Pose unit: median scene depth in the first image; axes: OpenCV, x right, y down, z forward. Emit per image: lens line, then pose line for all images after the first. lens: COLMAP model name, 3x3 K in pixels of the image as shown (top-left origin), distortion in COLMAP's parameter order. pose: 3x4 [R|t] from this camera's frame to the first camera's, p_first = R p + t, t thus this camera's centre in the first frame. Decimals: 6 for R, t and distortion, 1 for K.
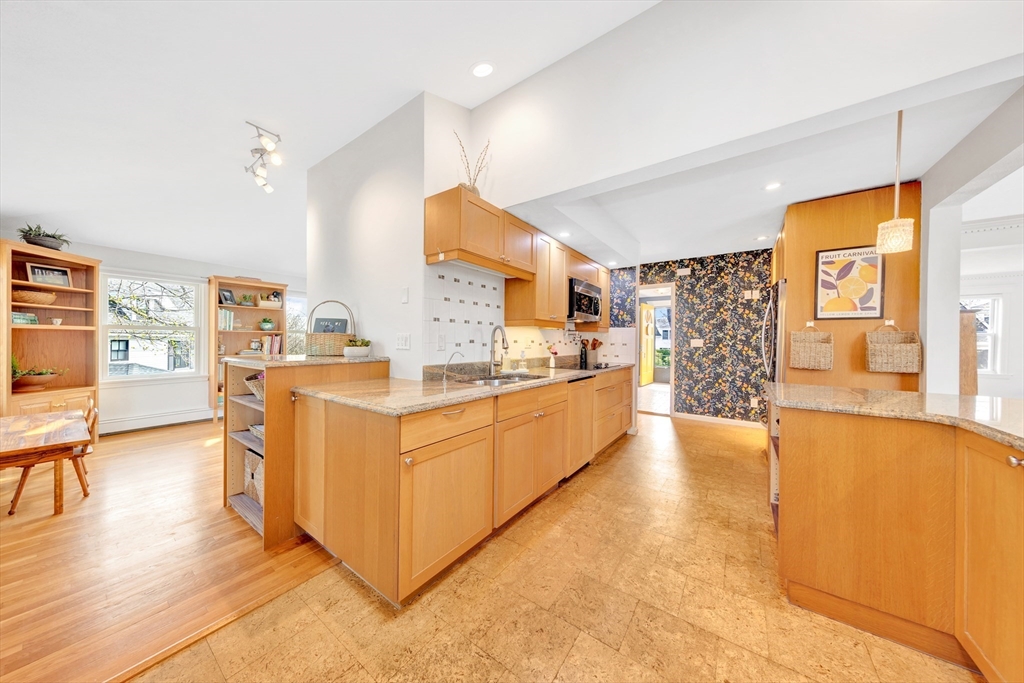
lens RADIAL K [[316.1, 0, 509.8], [0, 316.1, 341.7], [0, 0, 1]] dist [0.001695, -0.000049]
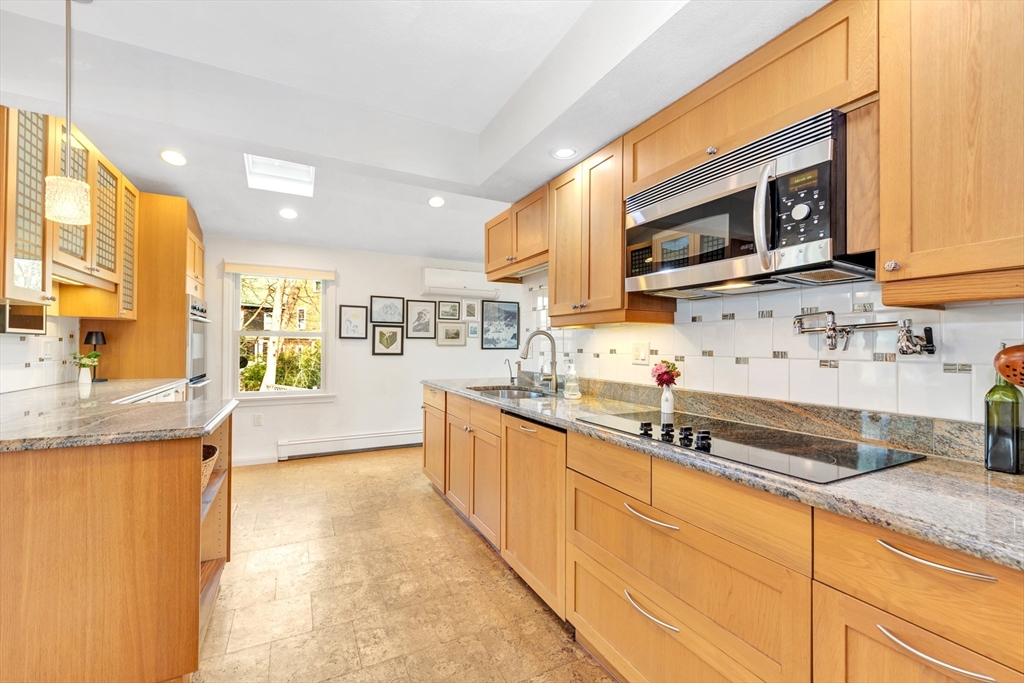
lens RADIAL K [[437.4, 0, 512.7], [0, 437.4, 342.3], [0, 0, 1]] dist [0.006827, -0.001884]
pose [[-0.457083, -0.013385, -0.889323, 1.184299], [-0.013613, 0.999875, -0.008053, -0.012560], [0.889320, 0.008426, -0.457208, 1.715595]]
